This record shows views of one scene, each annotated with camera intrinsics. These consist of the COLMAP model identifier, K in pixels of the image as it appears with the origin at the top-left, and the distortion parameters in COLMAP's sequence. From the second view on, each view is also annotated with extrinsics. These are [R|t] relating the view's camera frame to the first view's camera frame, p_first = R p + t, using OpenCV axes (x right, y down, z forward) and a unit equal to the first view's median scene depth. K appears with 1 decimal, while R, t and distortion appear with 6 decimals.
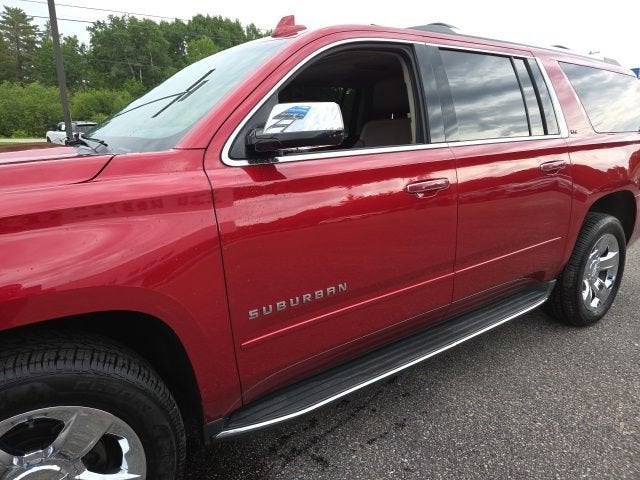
lens RADIAL K [[410.0, 0, 311.7], [0, 410.0, 247.1], [0, 0, 1]] dist [0.079072, -0.068509]
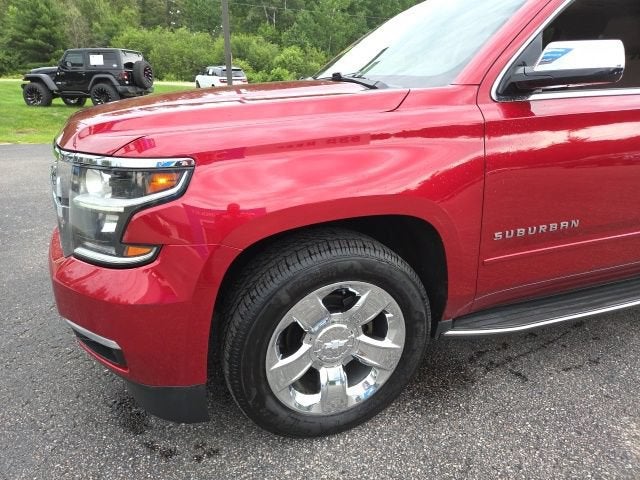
lens RADIAL K [[410.0, 0, 311.7], [0, 410.0, 247.1], [0, 0, 1]] dist [0.079072, -0.068509]
pose [[0.966535, 0.111929, -0.230827, -0.295550], [-0.085251, 0.988799, 0.122508, 0.075969], [0.241953, -0.098730, 0.965252, -0.194785]]
